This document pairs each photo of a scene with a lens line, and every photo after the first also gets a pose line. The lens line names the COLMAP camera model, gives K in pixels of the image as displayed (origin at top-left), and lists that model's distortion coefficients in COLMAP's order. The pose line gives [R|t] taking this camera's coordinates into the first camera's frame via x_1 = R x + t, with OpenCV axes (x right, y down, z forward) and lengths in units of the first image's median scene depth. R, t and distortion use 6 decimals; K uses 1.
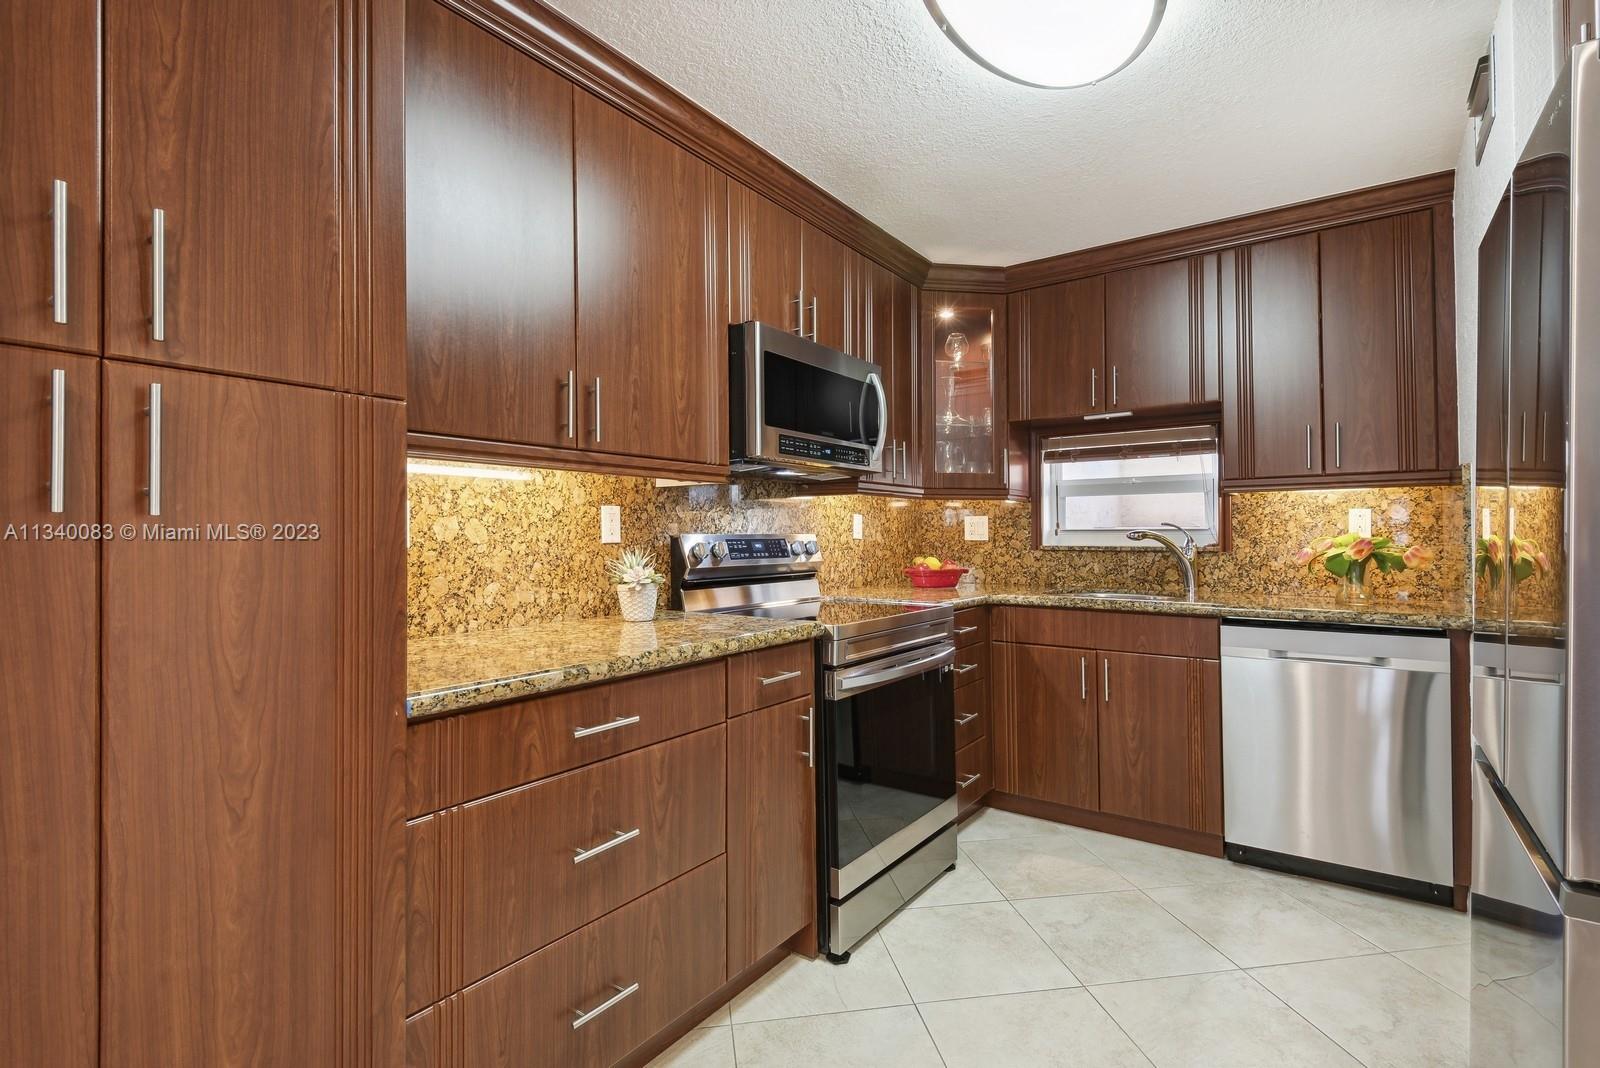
lens RADIAL K [[749.6, 0, 797.3], [0, 749.6, 528.3], [0, 0, 1]] dist [0.023194, -0.007618]
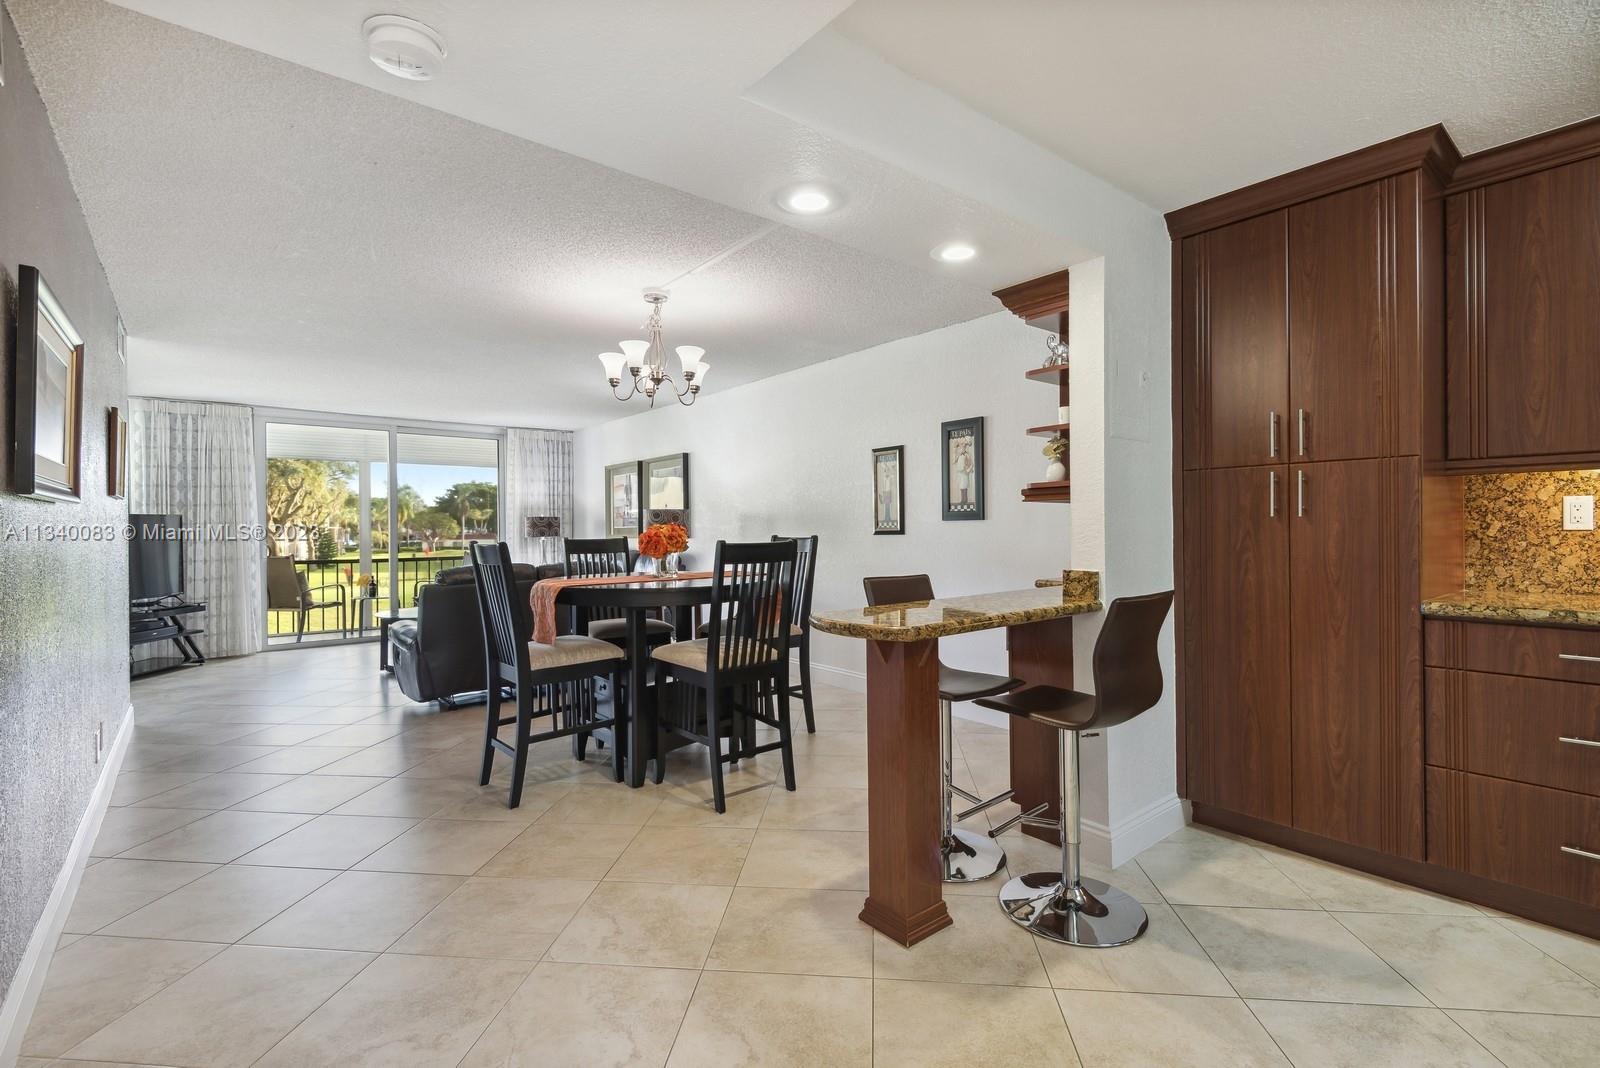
lens RADIAL K [[690.5, 0, 806.2], [0, 690.5, 532.1], [0, 0, 1]] dist [-0.009940, -0.000411]
pose [[-0.233548, 0.014303, -0.972240, 0.623086], [0.022294, 0.999708, 0.009352, -0.007077], [0.972090, -0.019491, -0.233799, -0.061627]]
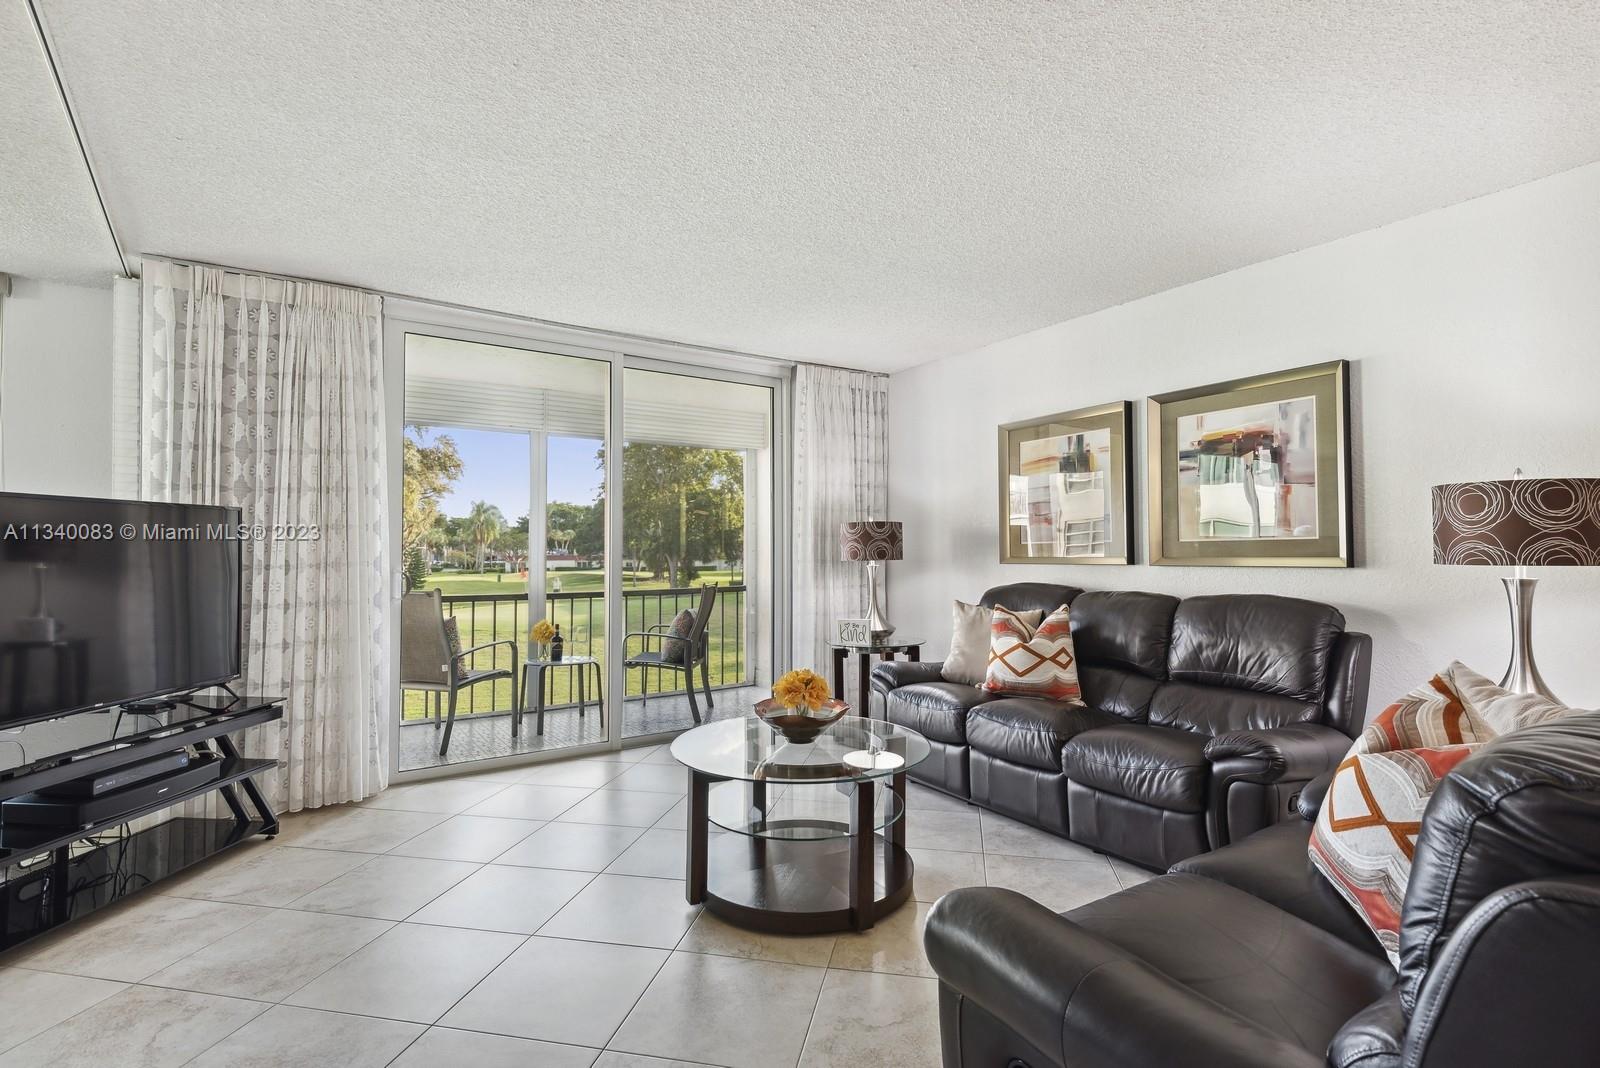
lens RADIAL K [[749.6, 0, 797.9], [0, 749.6, 534.7], [0, 0, 1]] dist [0.023194, -0.007618]
pose [[-0.366705, -0.013222, -0.930243, -0.234505], [0.016182, 0.999657, -0.020588, -0.009644], [0.930197, -0.022603, -0.366365, -1.247843]]
